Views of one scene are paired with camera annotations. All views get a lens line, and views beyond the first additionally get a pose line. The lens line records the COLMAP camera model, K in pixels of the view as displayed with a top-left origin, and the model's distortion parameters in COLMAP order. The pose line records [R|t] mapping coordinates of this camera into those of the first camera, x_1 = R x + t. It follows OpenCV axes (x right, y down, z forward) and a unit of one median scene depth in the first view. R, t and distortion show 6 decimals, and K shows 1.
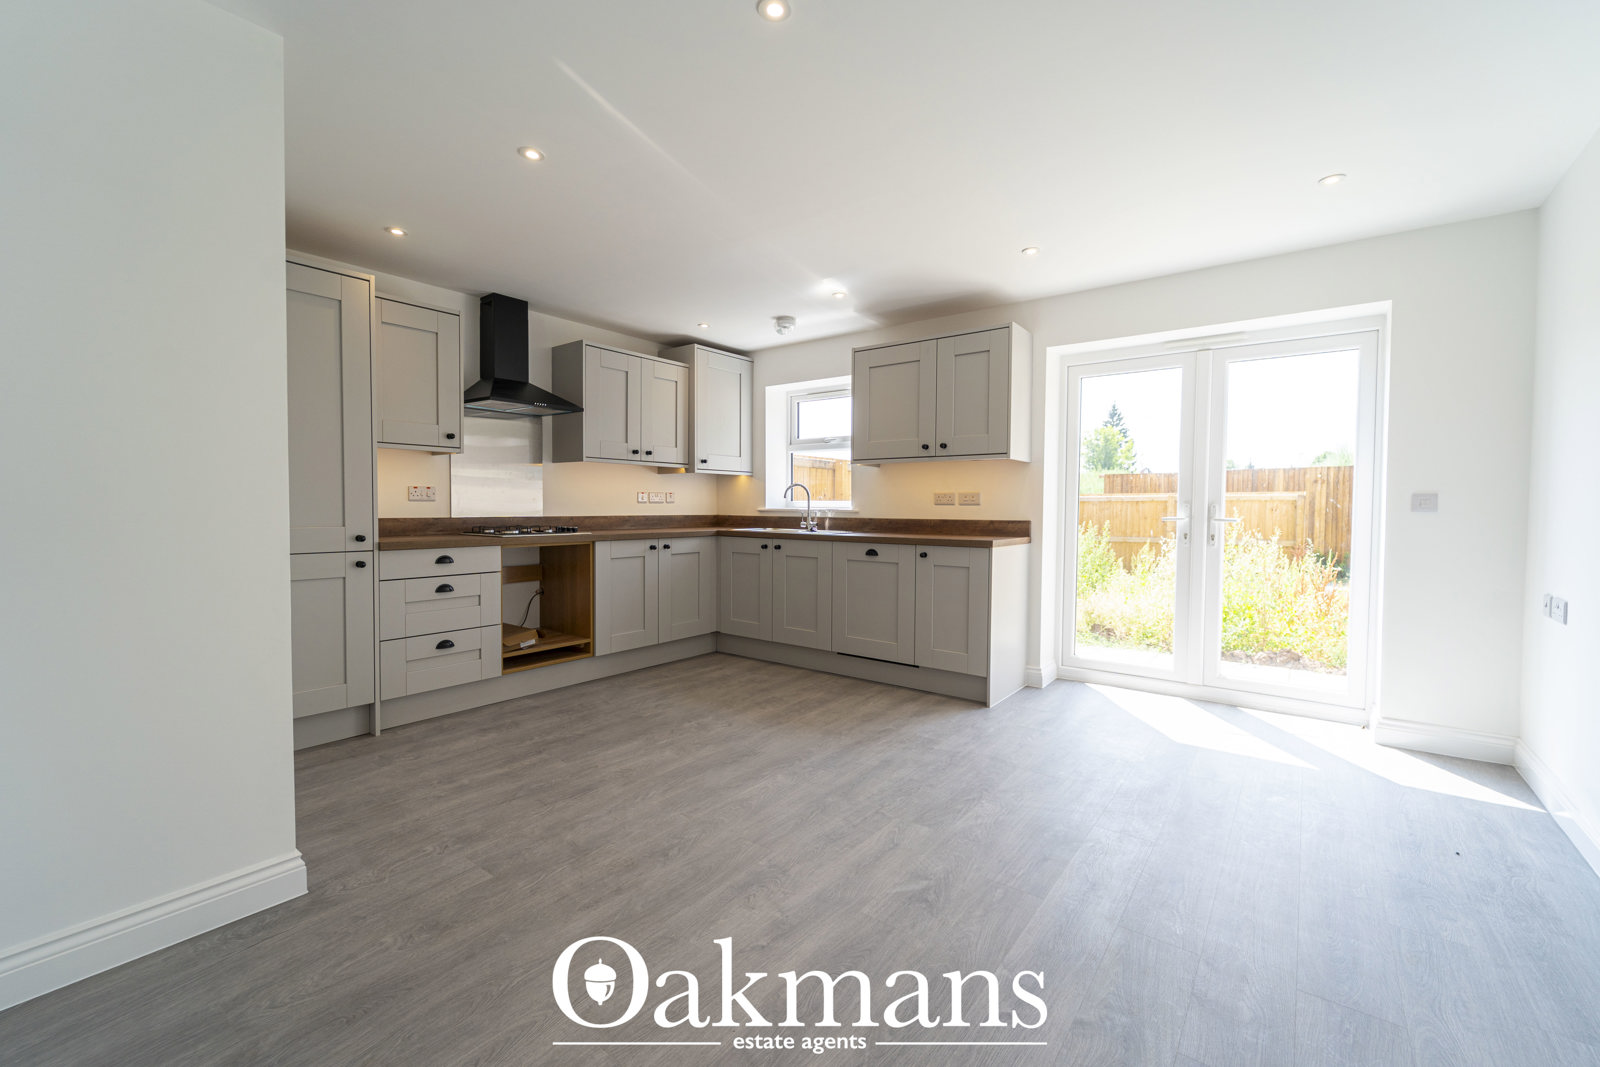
lens RADIAL K [[655.2, 0, 802.6], [0, 655.2, 524.5], [0, 0, 1]] dist [0.000073, -0.000055]
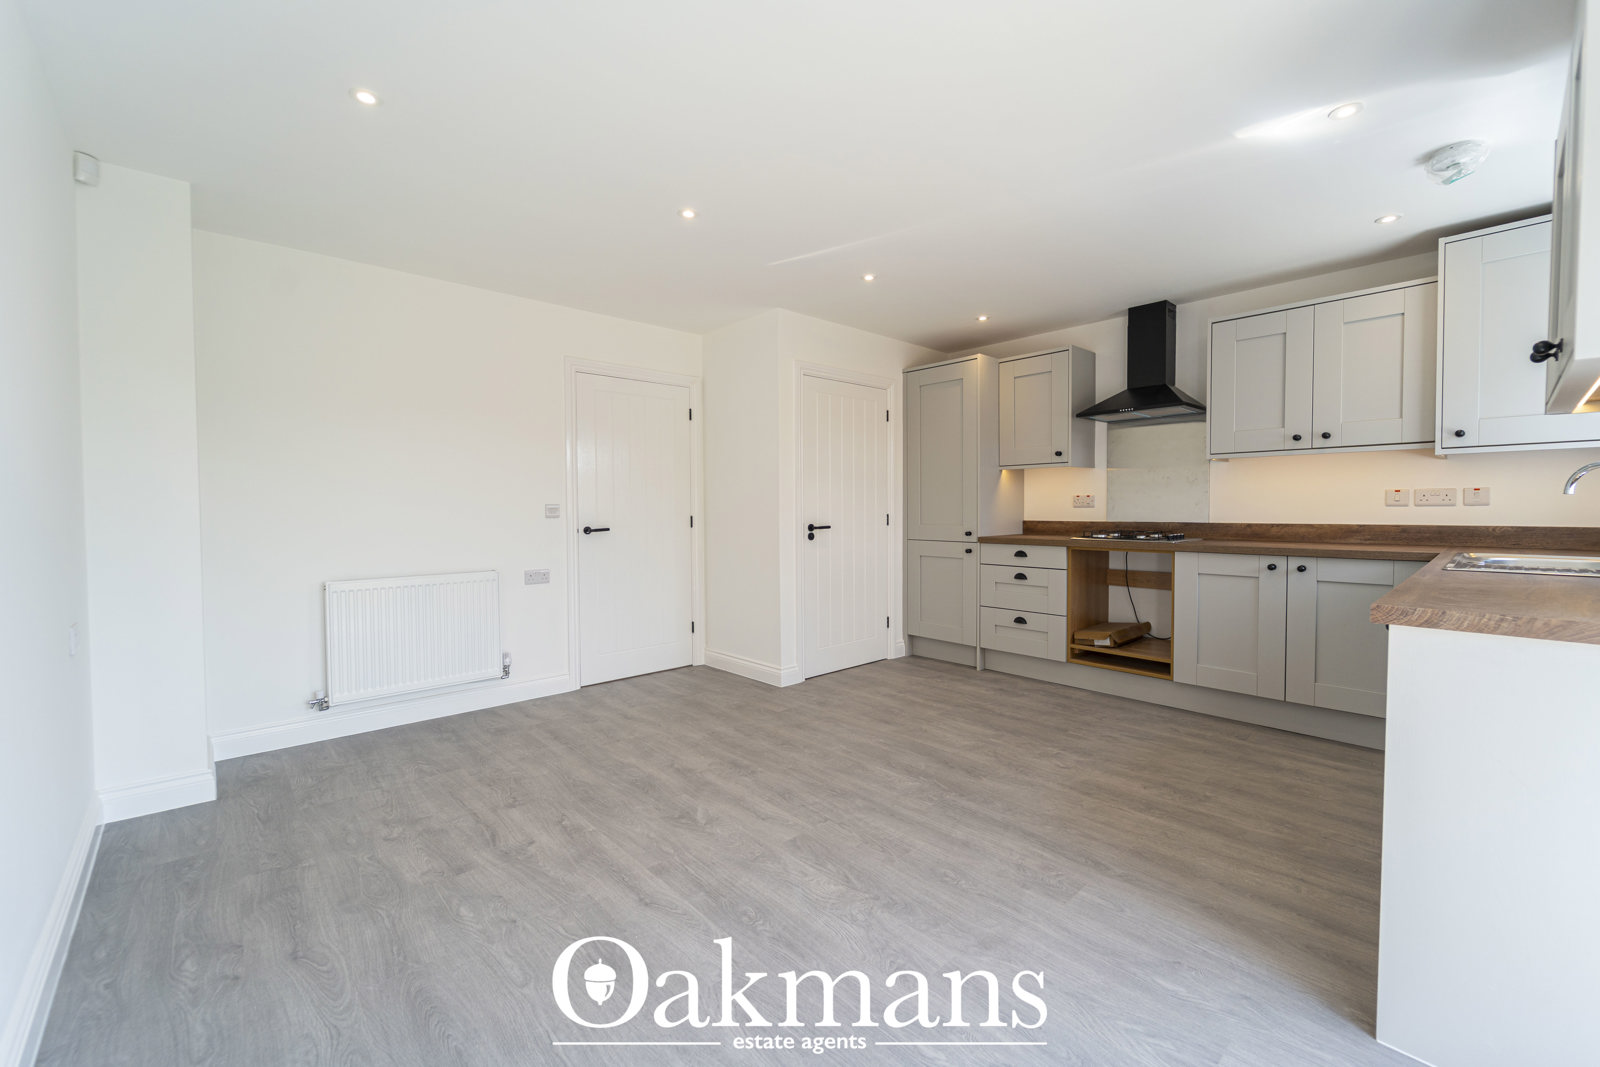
lens RADIAL K [[655.2, 0, 802.6], [0, 655.2, 524.5], [0, 0, 1]] dist [0.000073, -0.000055]
pose [[-0.170835, 0.020128, -0.985094, 0.734302], [-0.023989, 0.999410, 0.024581, -0.023153], [0.985008, 0.027830, -0.170252, 0.749329]]
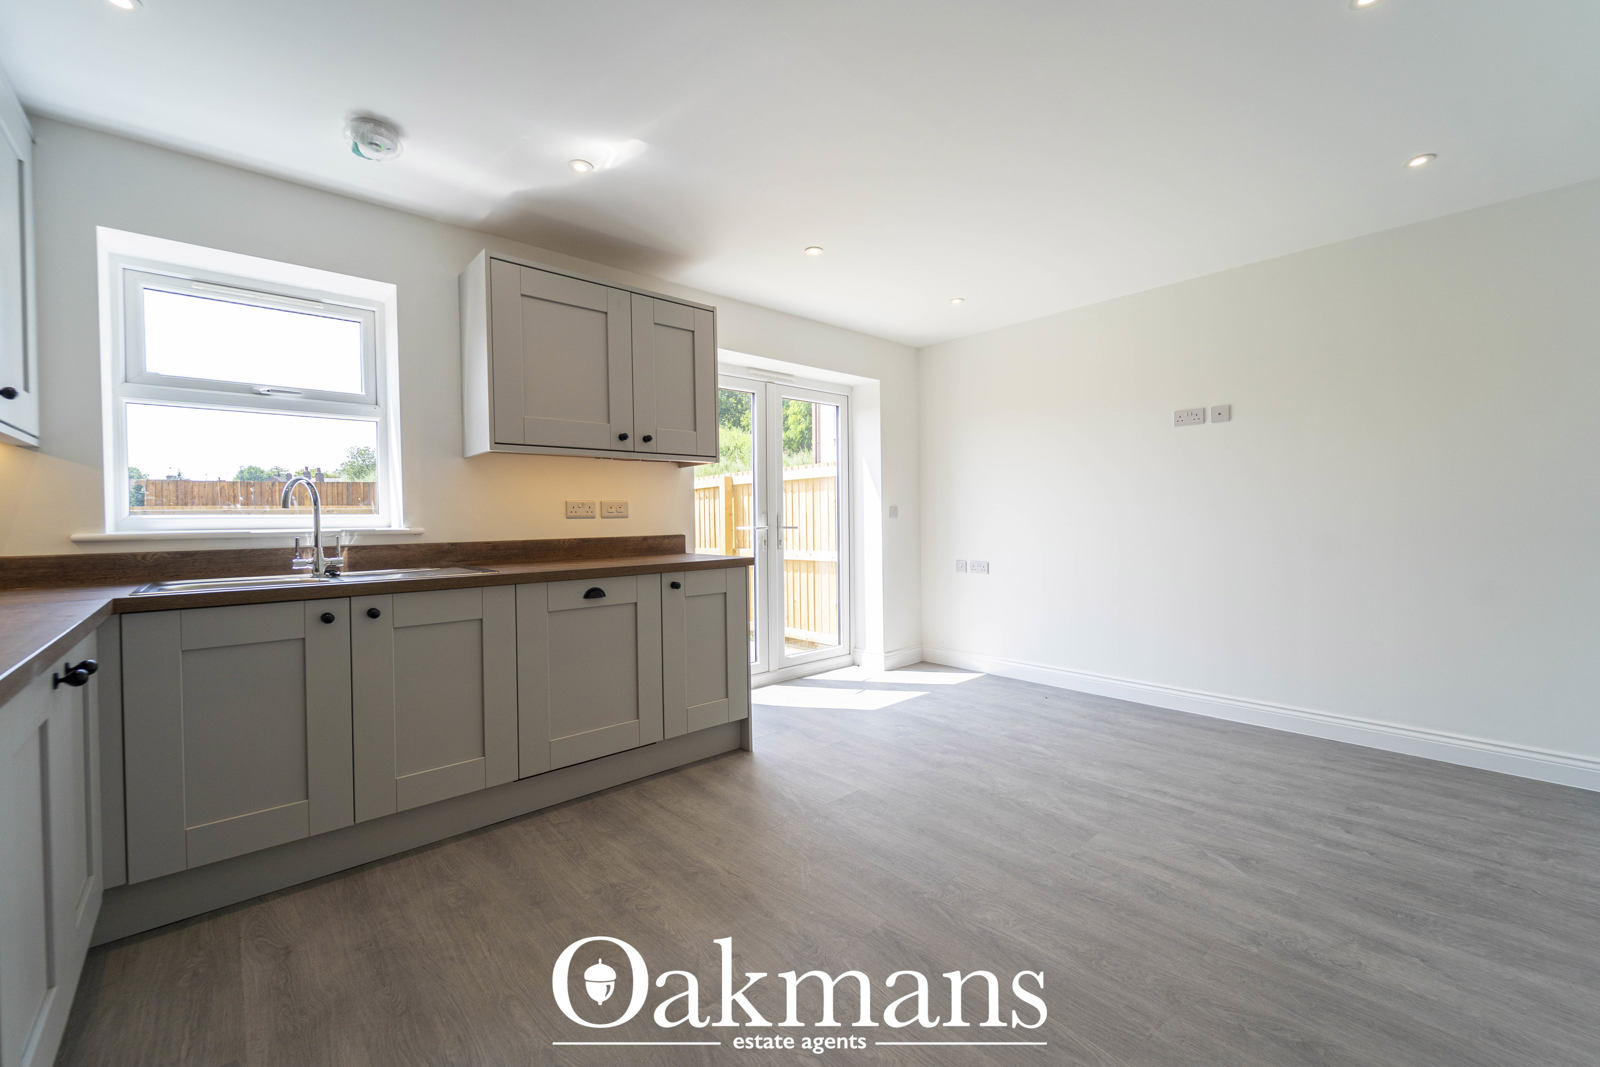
lens RADIAL K [[639.8, 0, 801.2], [0, 639.8, 526.7], [0, 0, 1]] dist [-0.000365, -0.000203]
pose [[0.194846, -0.023590, 0.980550, -0.537885], [0.041805, 0.999002, 0.015727, -0.027086], [-0.979943, 0.037927, 0.195638, 0.785662]]
